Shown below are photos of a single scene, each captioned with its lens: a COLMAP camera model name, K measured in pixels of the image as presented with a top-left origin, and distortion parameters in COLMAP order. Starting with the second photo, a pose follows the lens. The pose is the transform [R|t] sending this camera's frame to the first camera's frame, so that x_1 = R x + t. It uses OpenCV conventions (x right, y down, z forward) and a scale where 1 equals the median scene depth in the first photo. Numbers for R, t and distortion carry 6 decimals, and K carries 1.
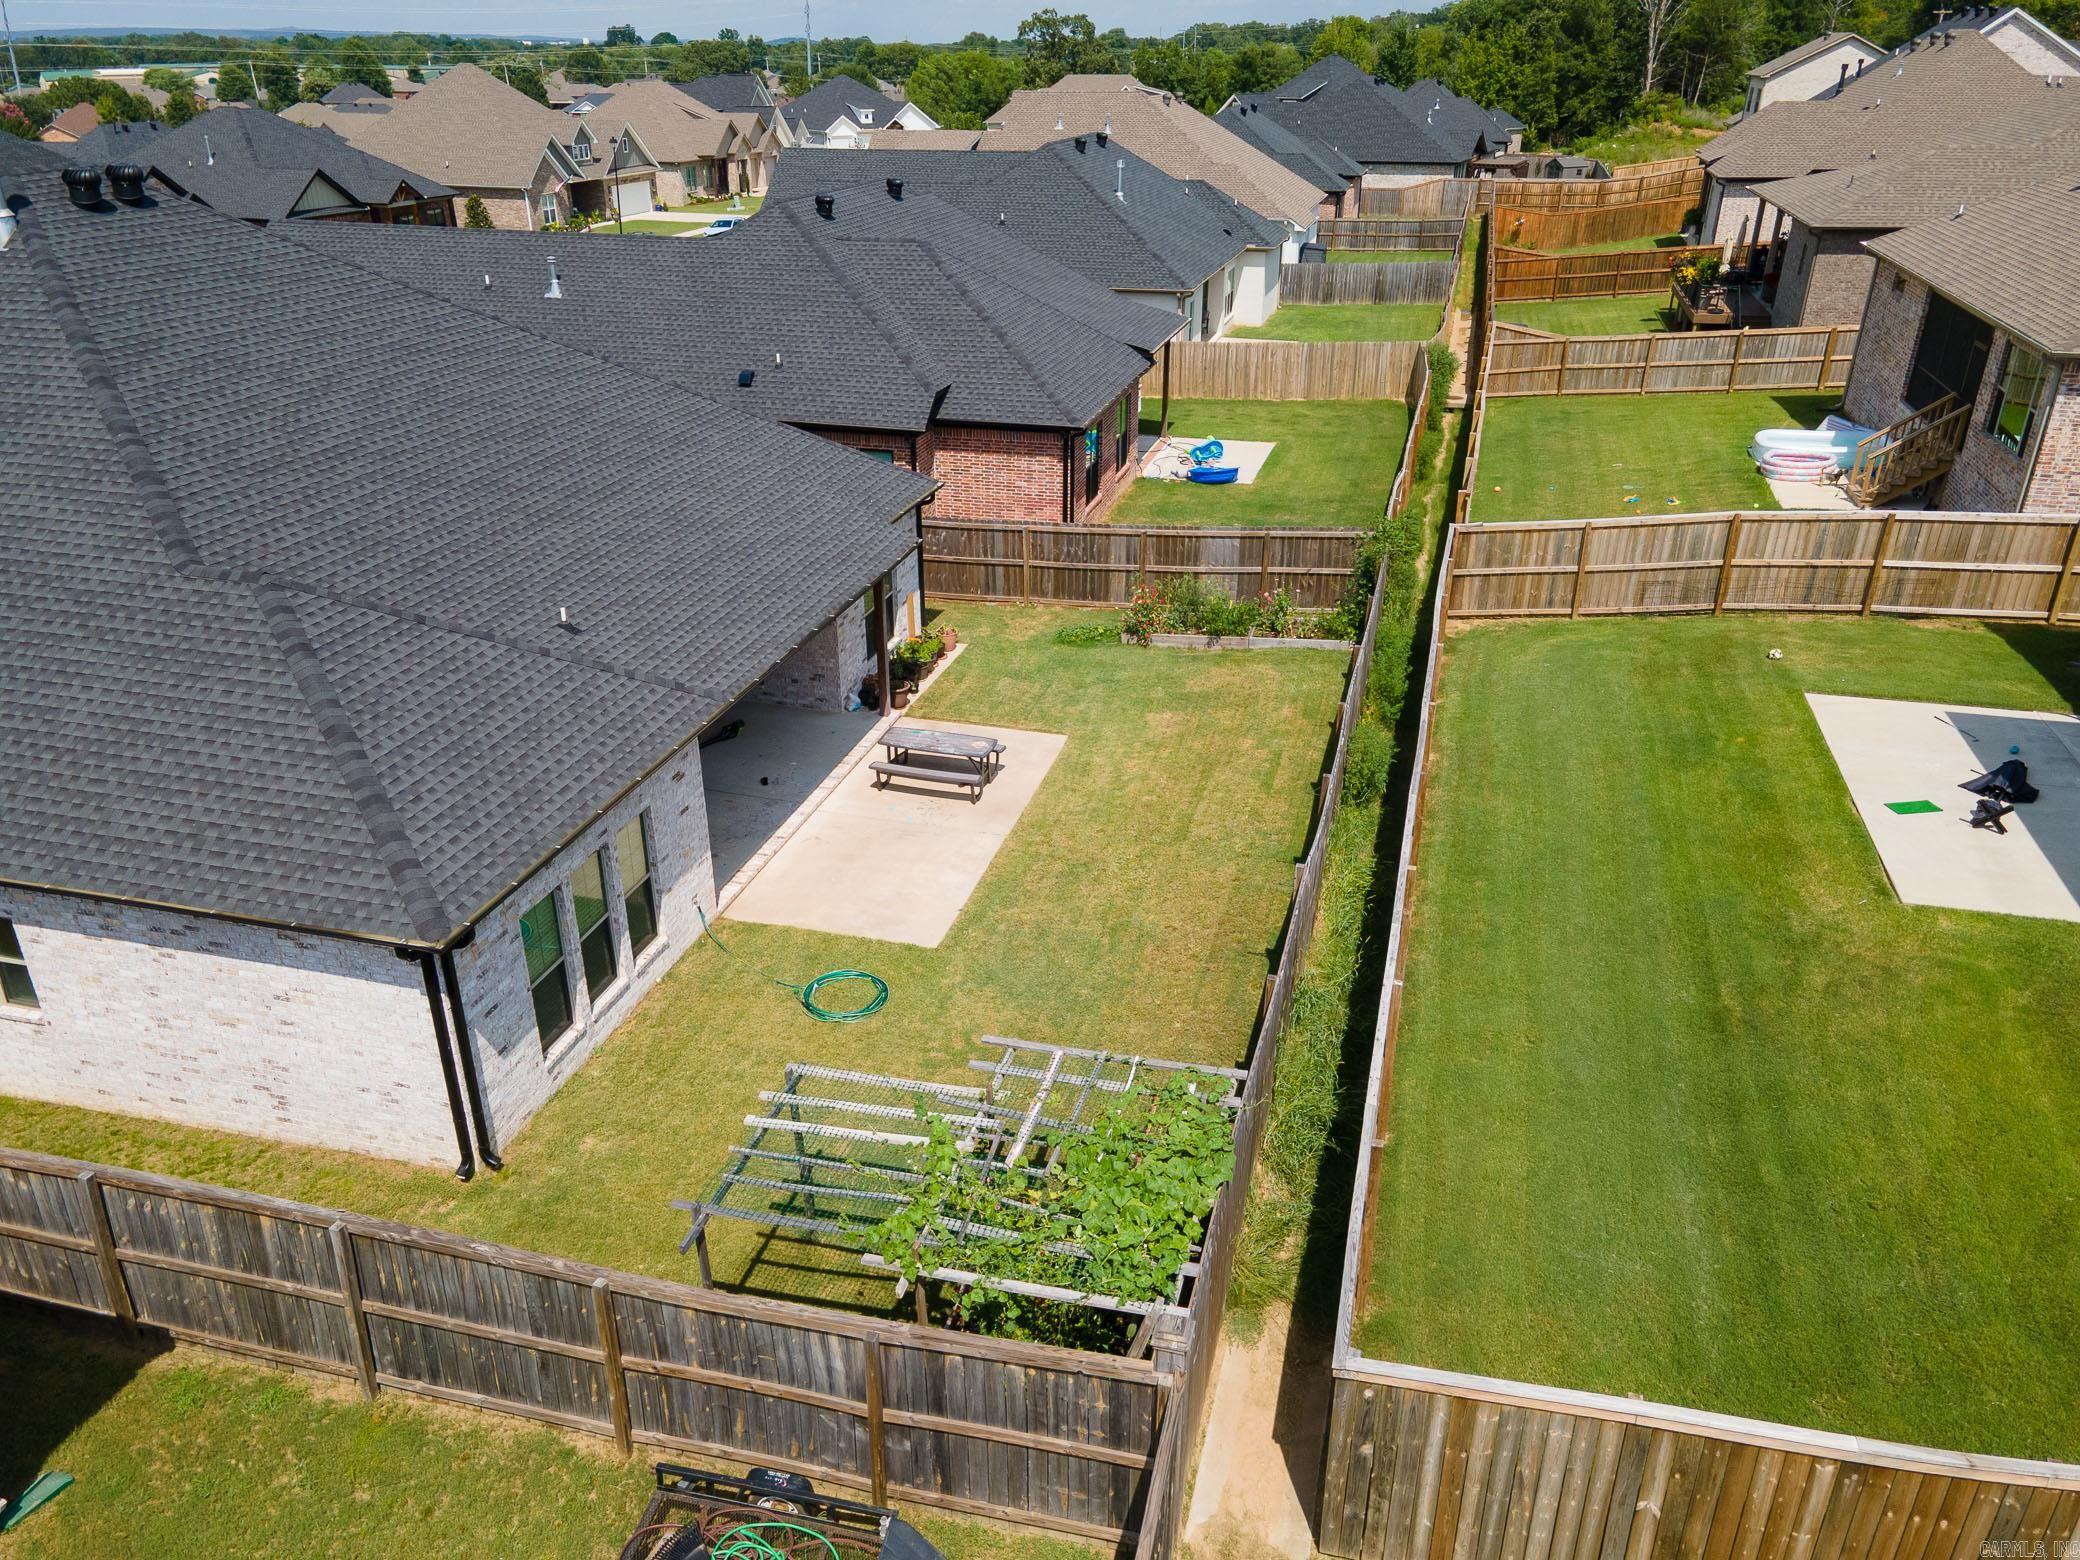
lens RADIAL K [[1501.5, 0, 1031.5], [0, 1501.5, 776.5], [0, 0, 1]] dist [0.037554, 0.018099]
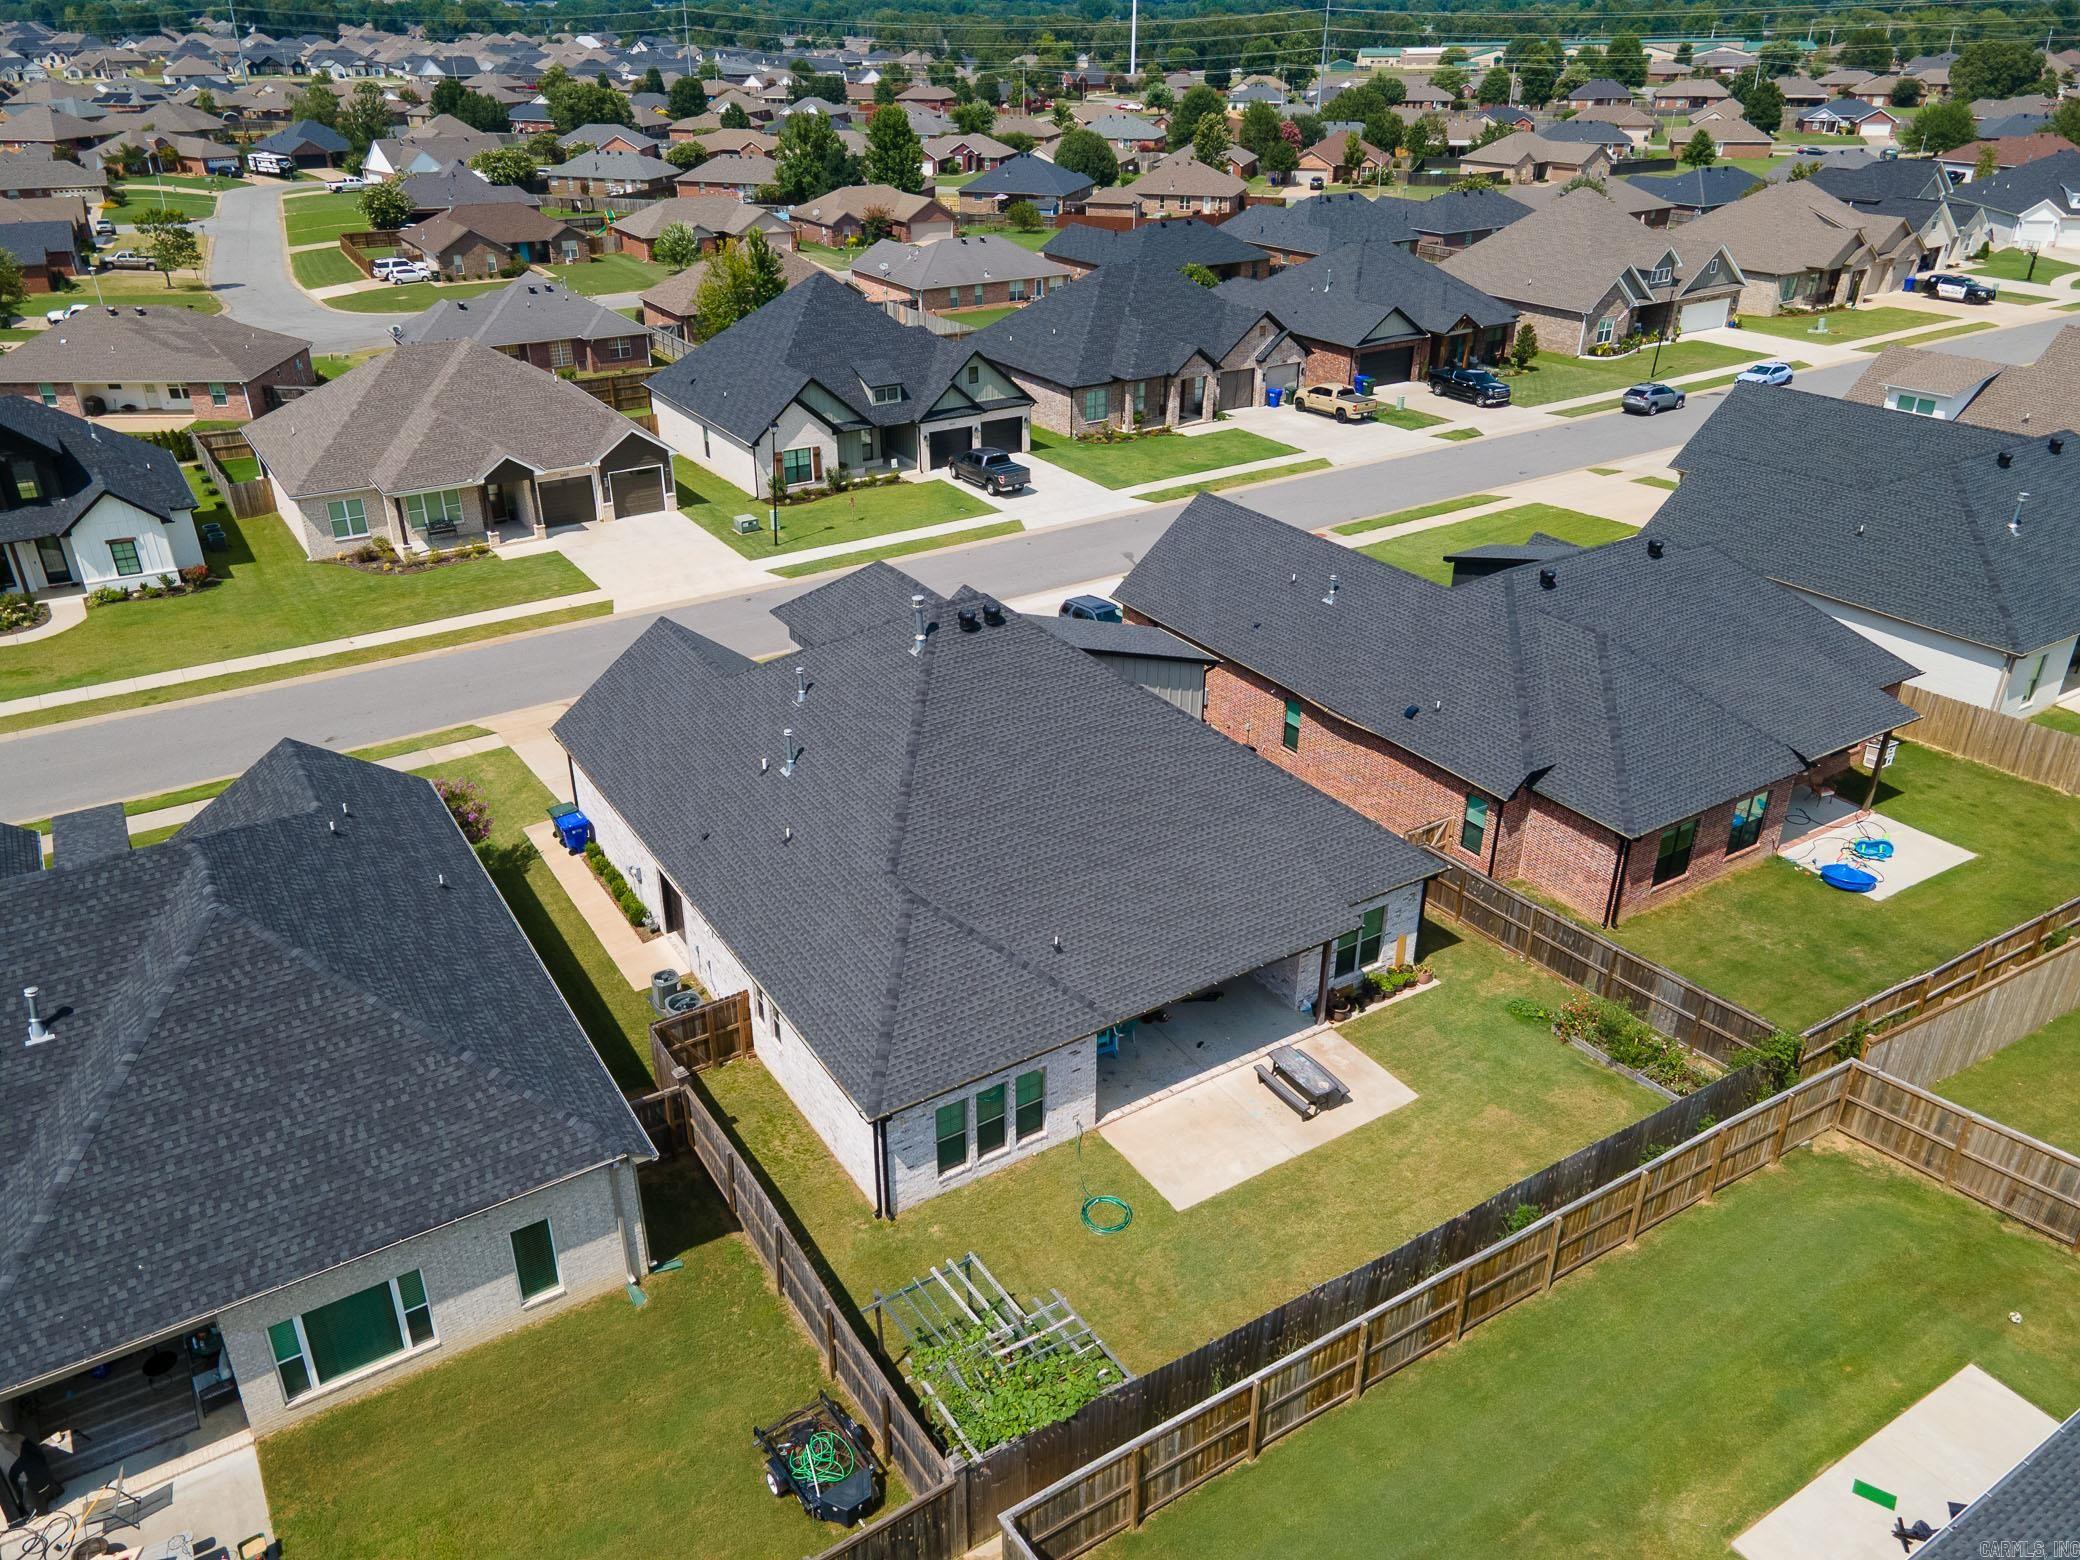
lens RADIAL K [[1501.5, 0, 1031.5], [0, 1501.5, 776.5], [0, 0, 1]] dist [0.037554, 0.018099]
pose [[0.745107, 0.308560, -0.591275, 0.478111], [-0.294062, 0.947709, 0.123999, -0.365245], [0.598618, 0.081479, 0.796880, -0.328776]]
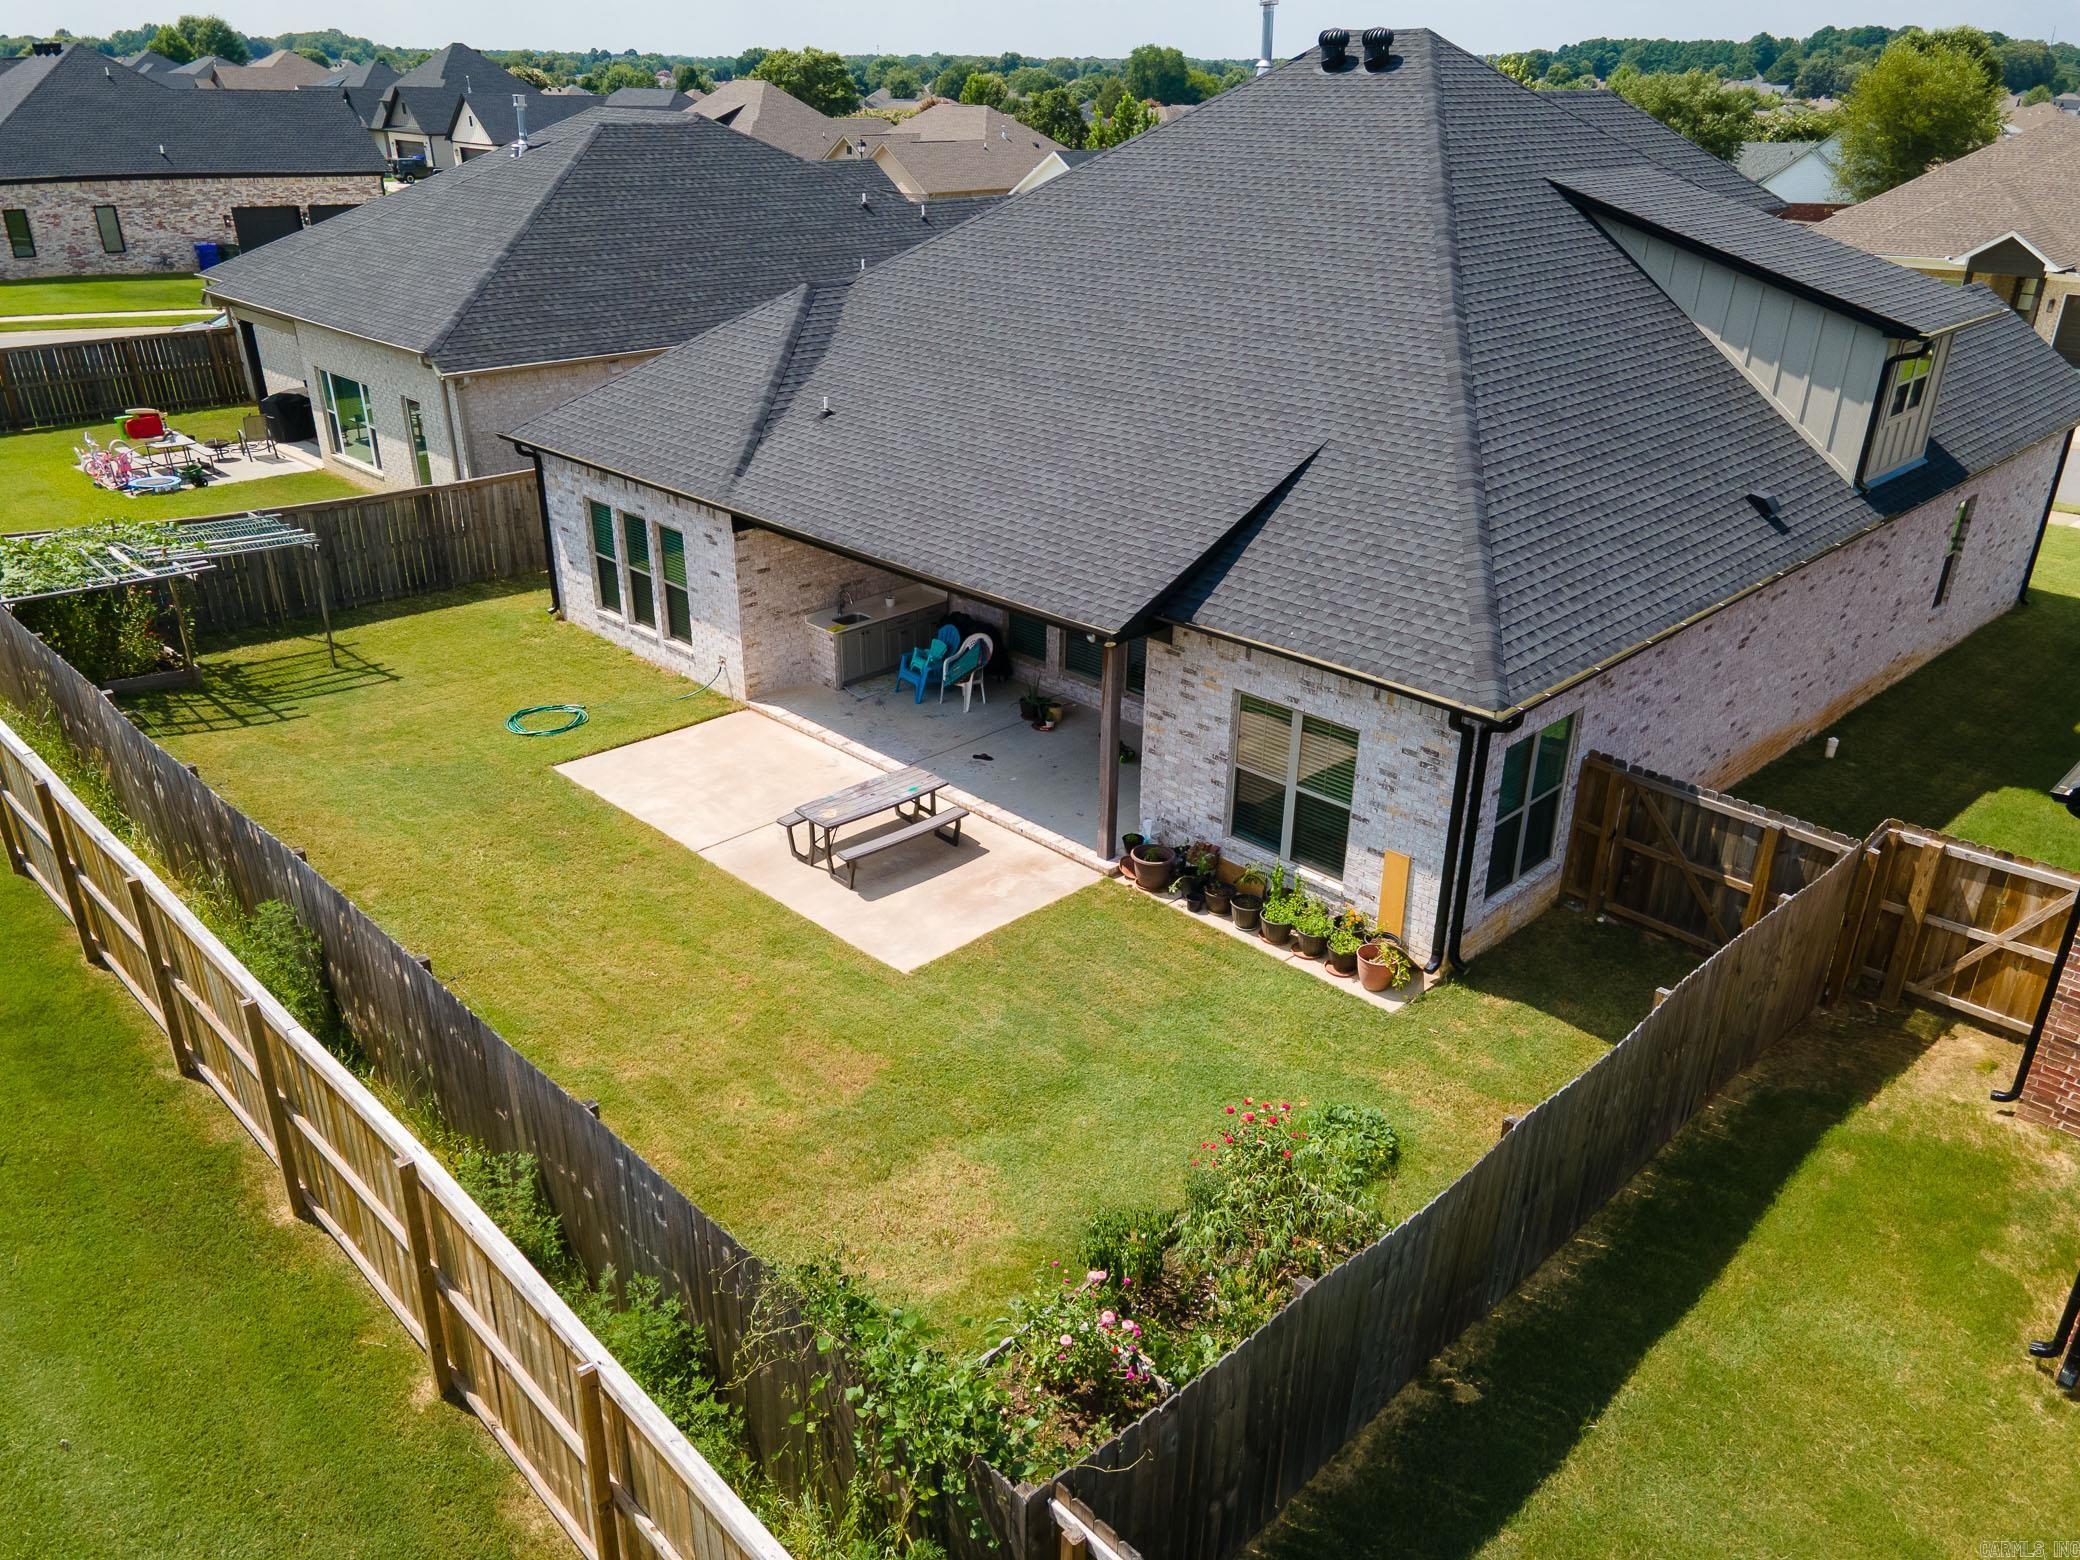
lens RADIAL K [[1501.5, 0, 1031.5], [0, 1501.5, 776.5], [0, 0, 1]] dist [0.037554, 0.018099]
pose [[-0.495463, 0.363882, -0.788737, 0.433998], [-0.377419, 0.727650, 0.572784, -0.438637], [0.782350, 0.581477, -0.223187, 1.111202]]
